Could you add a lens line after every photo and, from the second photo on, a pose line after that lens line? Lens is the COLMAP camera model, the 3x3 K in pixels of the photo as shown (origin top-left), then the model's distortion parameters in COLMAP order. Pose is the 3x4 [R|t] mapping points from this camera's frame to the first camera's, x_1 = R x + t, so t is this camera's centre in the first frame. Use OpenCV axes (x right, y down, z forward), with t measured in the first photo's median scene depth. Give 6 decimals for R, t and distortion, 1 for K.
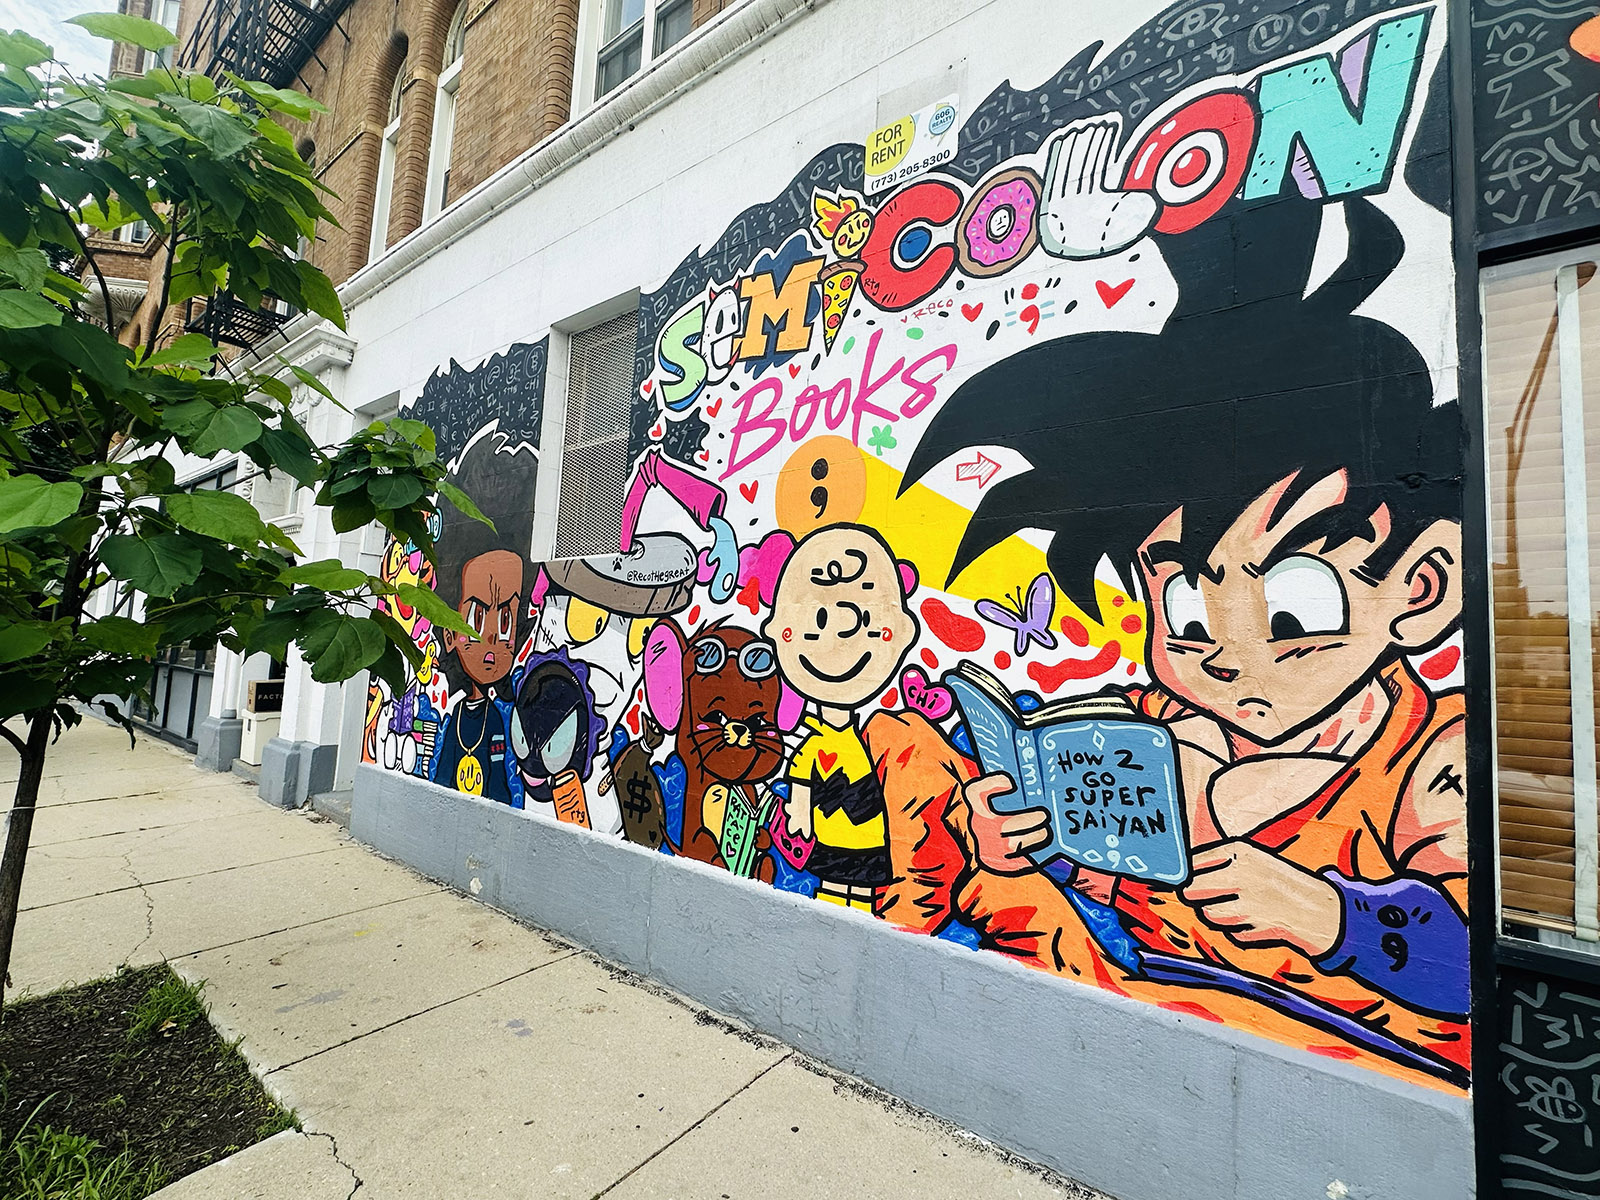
lens RADIAL K [[706.6, 0, 810.1], [0, 706.6, 610.4], [0, 0, 1]] dist [-0.025271, 0.007988]
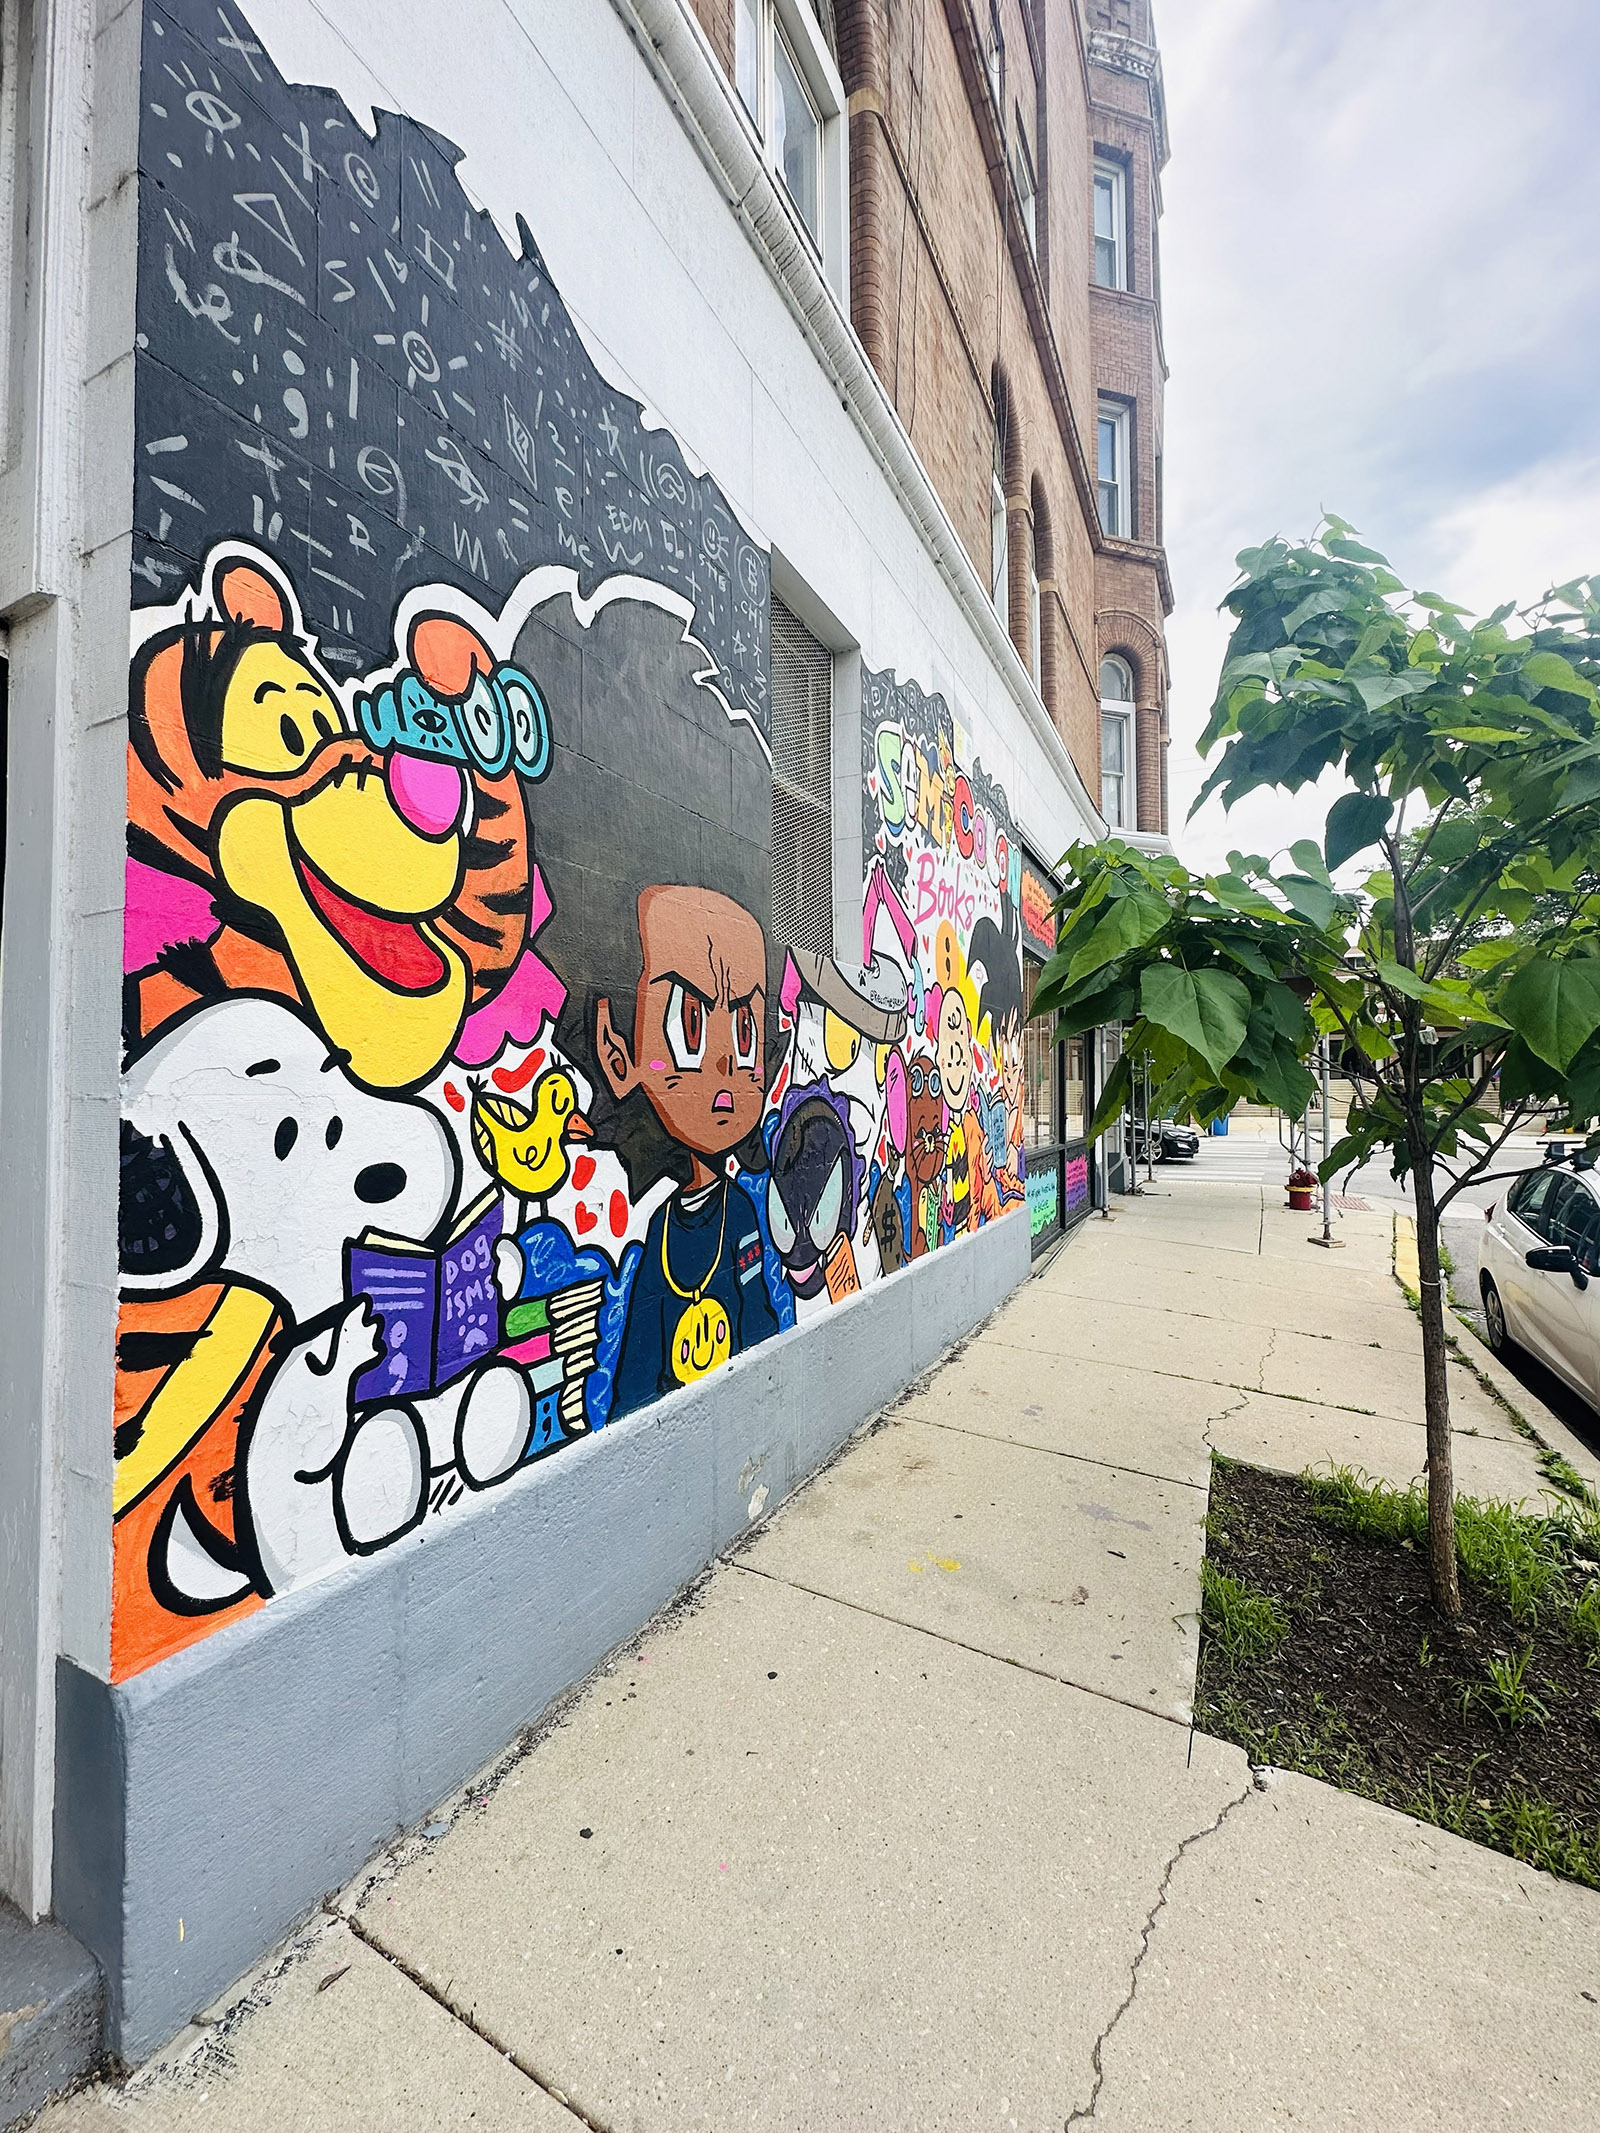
lens RADIAL K [[852.2, 0, 800.0], [0, 852.2, 1066.5], [0, 0, 1]] dist [-0.019791, 0.000026]
pose [[-0.163555, -0.028287, 0.986129, -1.235742], [-0.084839, 0.996289, 0.014507, 0.031075], [-0.982879, -0.081290, -0.165348, 1.190757]]
